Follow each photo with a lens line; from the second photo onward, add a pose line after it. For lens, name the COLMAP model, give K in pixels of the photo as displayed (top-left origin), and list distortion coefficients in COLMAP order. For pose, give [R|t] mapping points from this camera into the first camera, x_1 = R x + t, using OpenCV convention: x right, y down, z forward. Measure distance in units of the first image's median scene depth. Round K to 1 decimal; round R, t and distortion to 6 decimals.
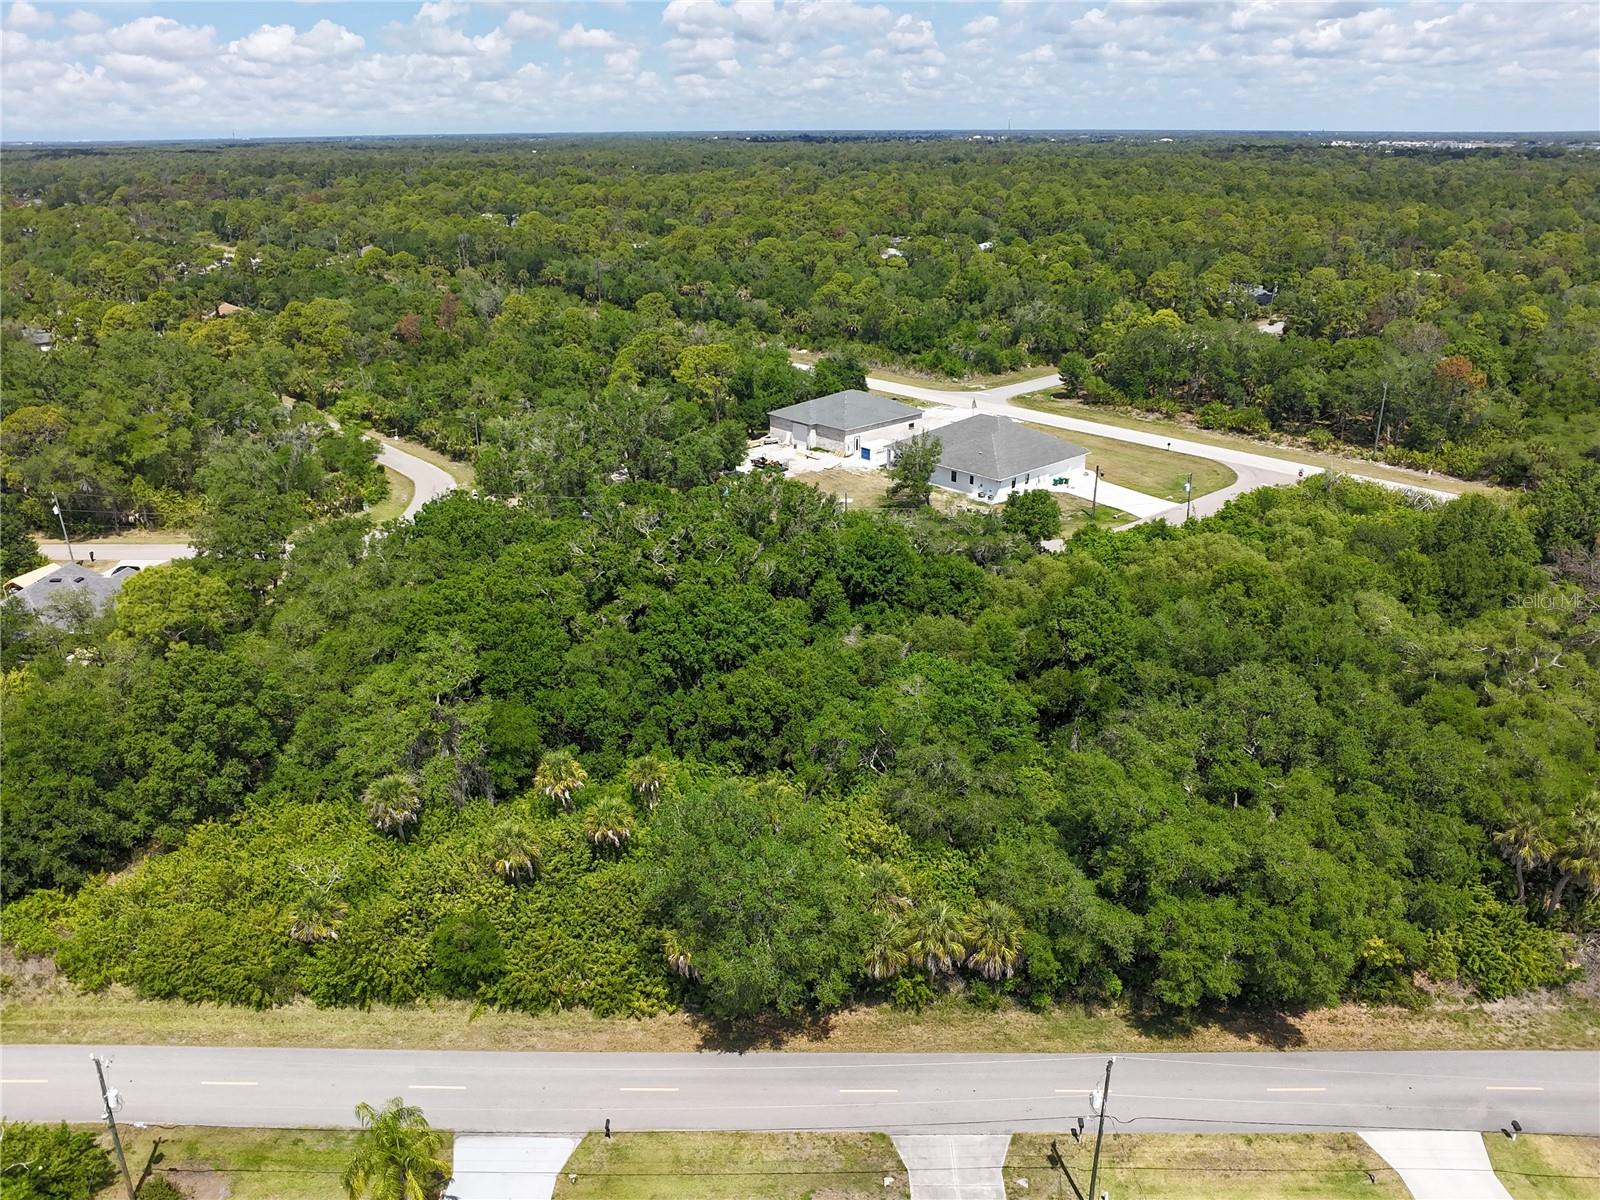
lens RADIAL K [[1181.7, 0, 804.0], [0, 1181.7, 601.1], [0, 0, 1]] dist [-0.031800, -0.005444]
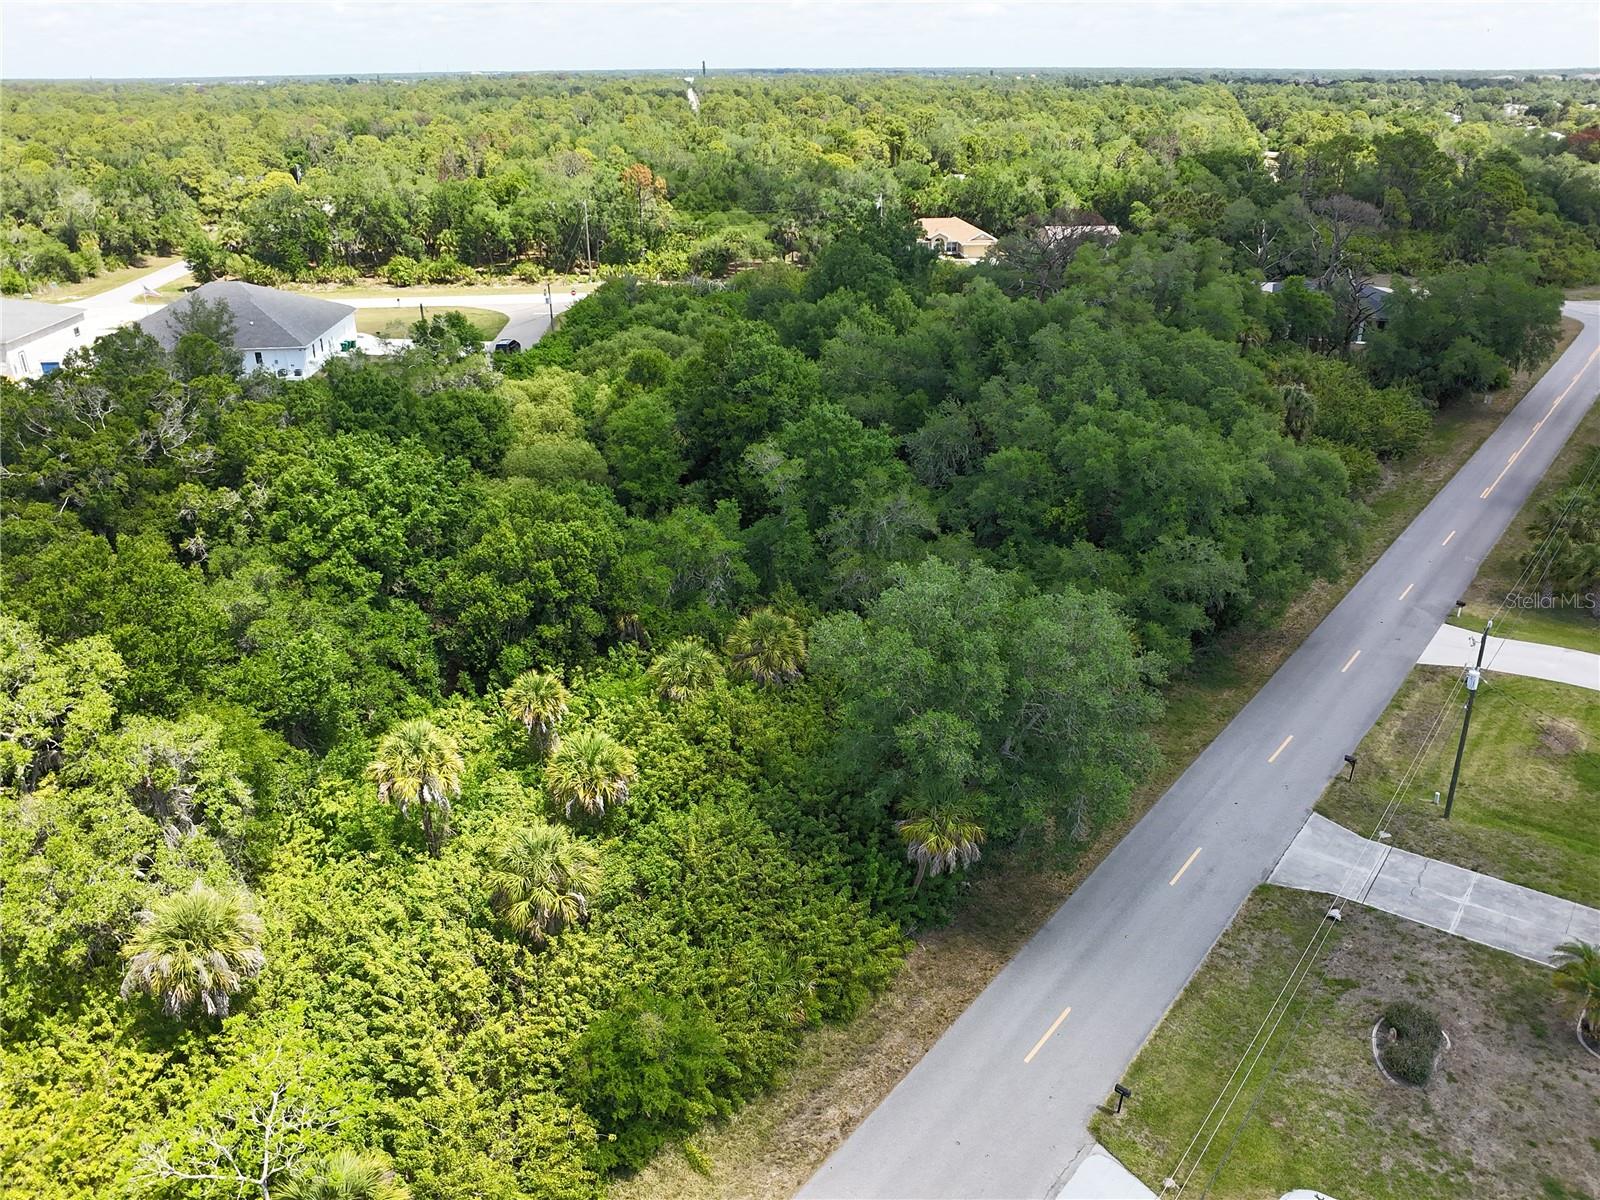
lens RADIAL K [[1181.7, 0, 804.0], [0, 1181.7, 601.1], [0, 0, 1]] dist [-0.031800, -0.005444]
pose [[0.615869, -0.325308, 0.717552, -0.440330], [0.296800, 0.939472, 0.171176, 0.036212], [-0.729805, 0.107548, 0.675143, 0.478240]]
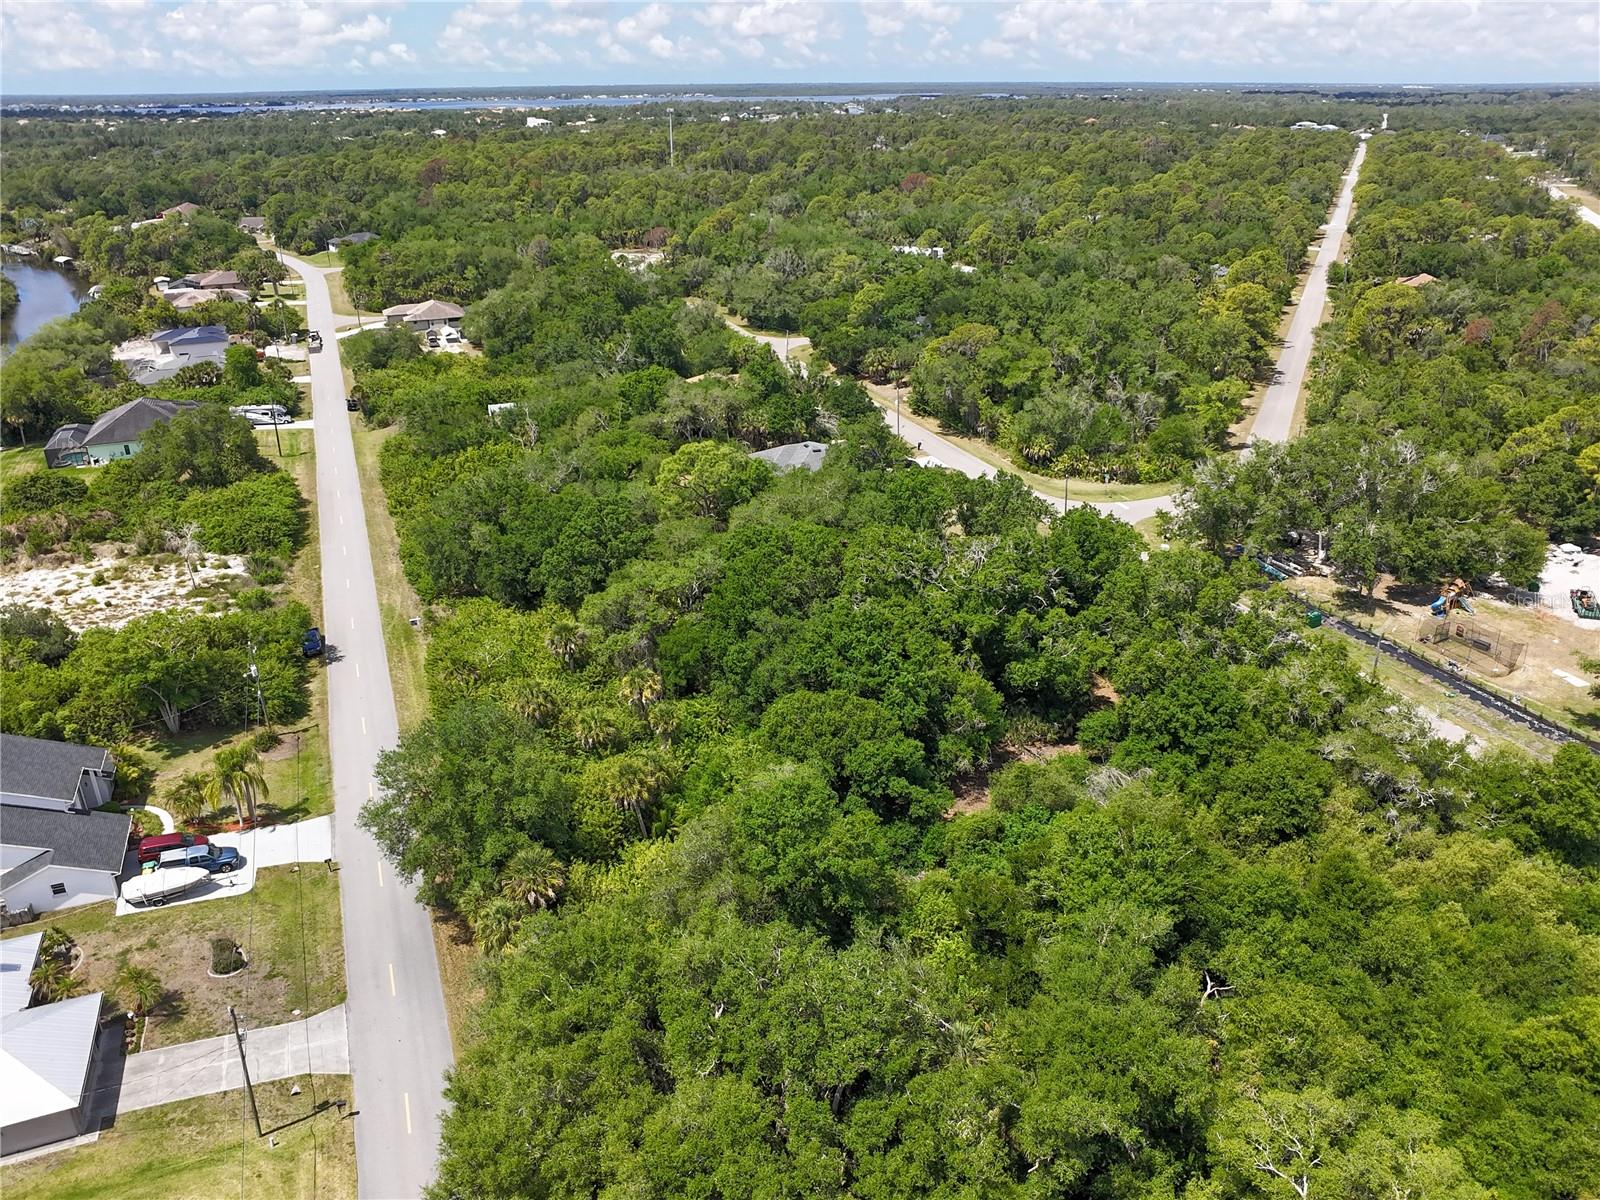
lens RADIAL K [[1181.7, 0, 804.0], [0, 1181.7, 601.1], [0, 0, 1]] dist [-0.031800, -0.005444]
pose [[0.382812, 0.378892, -0.842554, 0.793593], [-0.341241, 0.905520, 0.252165, -0.275589], [0.858493, 0.190982, 0.475937, 0.533576]]
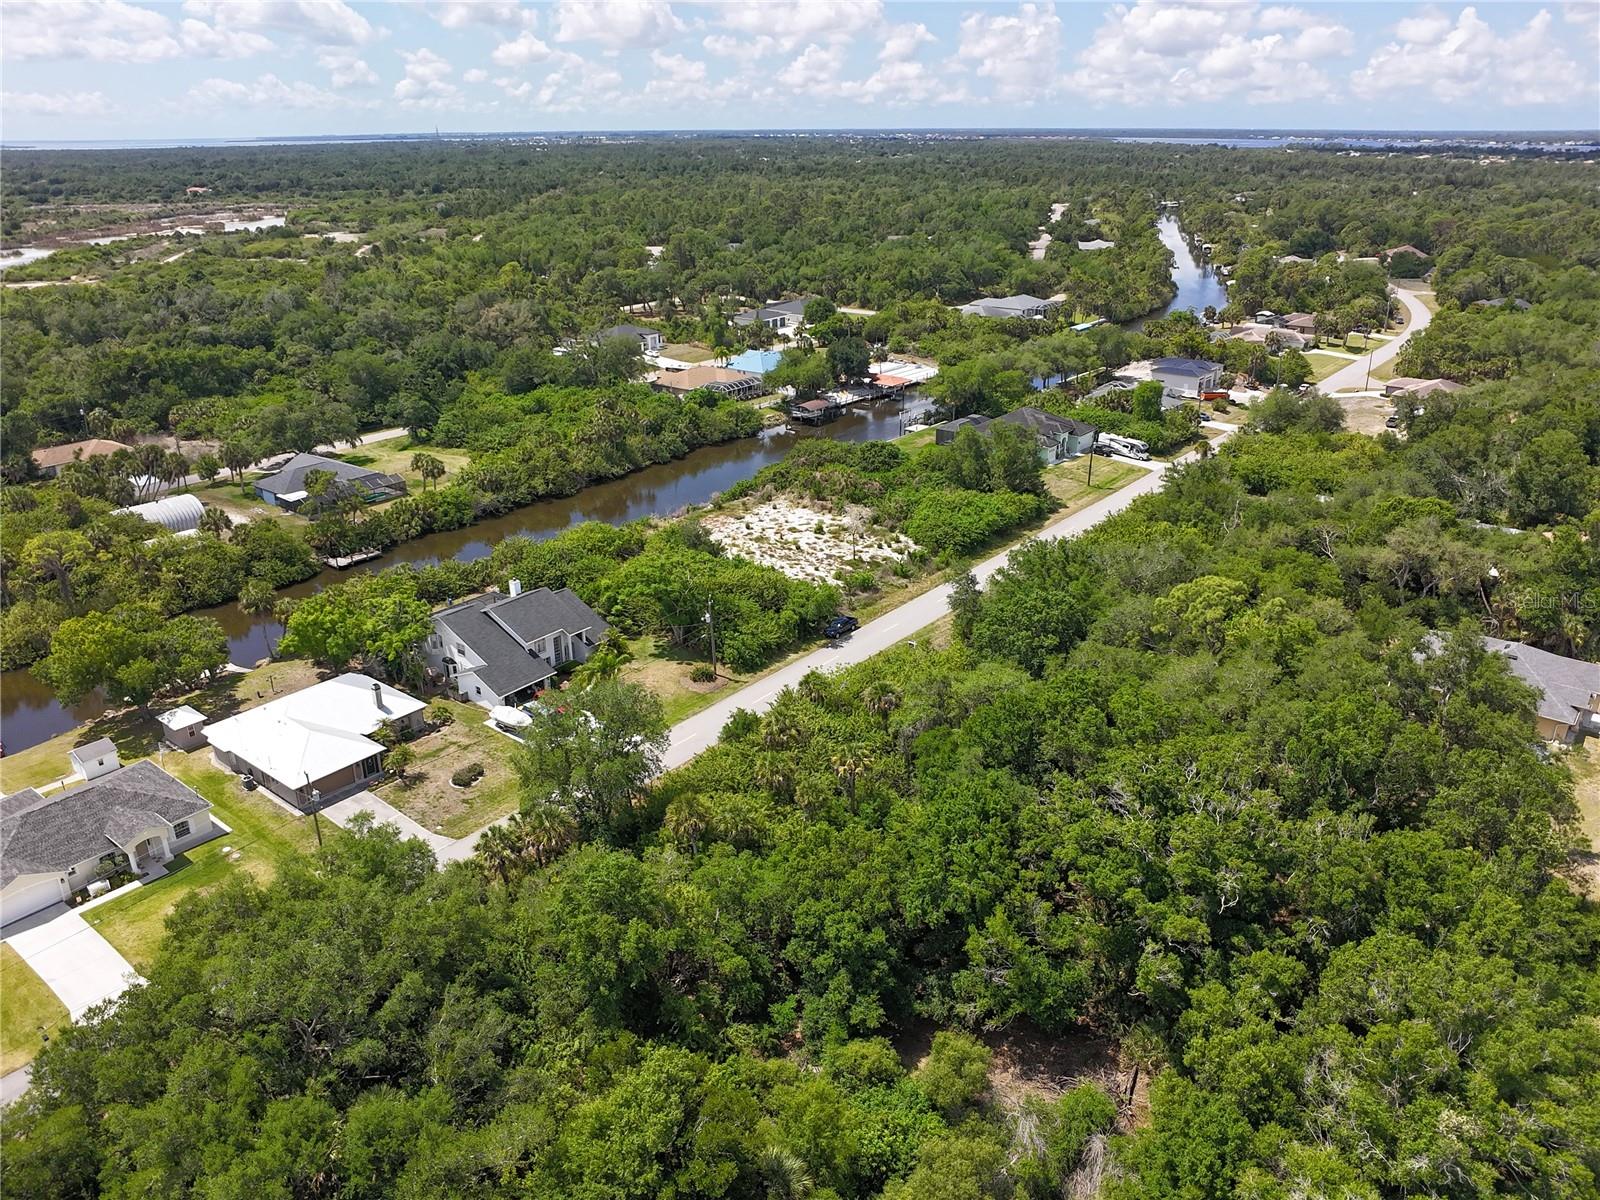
lens RADIAL K [[1181.7, 0, 804.0], [0, 1181.7, 601.1], [0, 0, 1]] dist [-0.031800, -0.005444]
pose [[-0.612514, 0.305441, -0.729063, 0.614011], [-0.286264, 0.774007, 0.564771, -0.610523], [0.736804, 0.554635, -0.386653, 1.278849]]
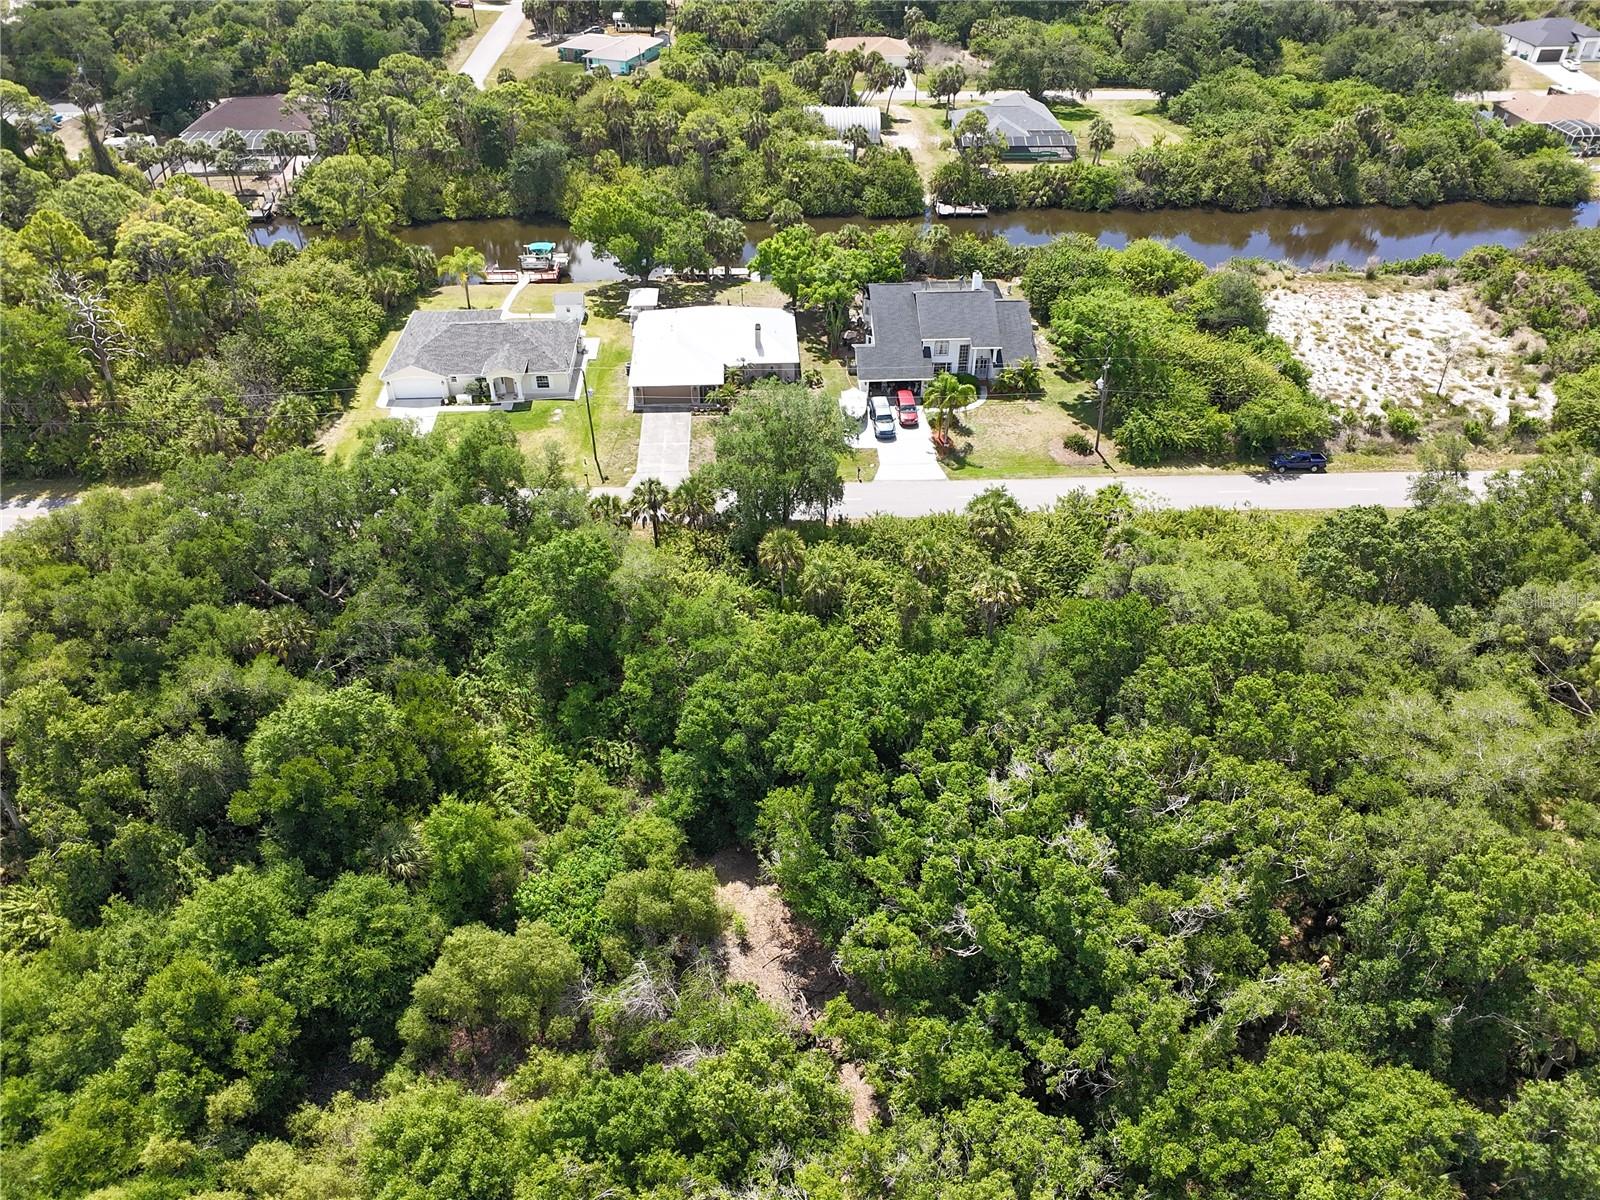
lens RADIAL K [[1181.7, 0, 804.0], [0, 1181.7, 601.1], [0, 0, 1]] dist [-0.031800, -0.005444]
pose [[-0.998015, 0.039131, -0.049348, 0.005663], [-0.022720, 0.507087, 0.861595, -0.677151], [0.058738, 0.861006, -0.505191, 1.441130]]
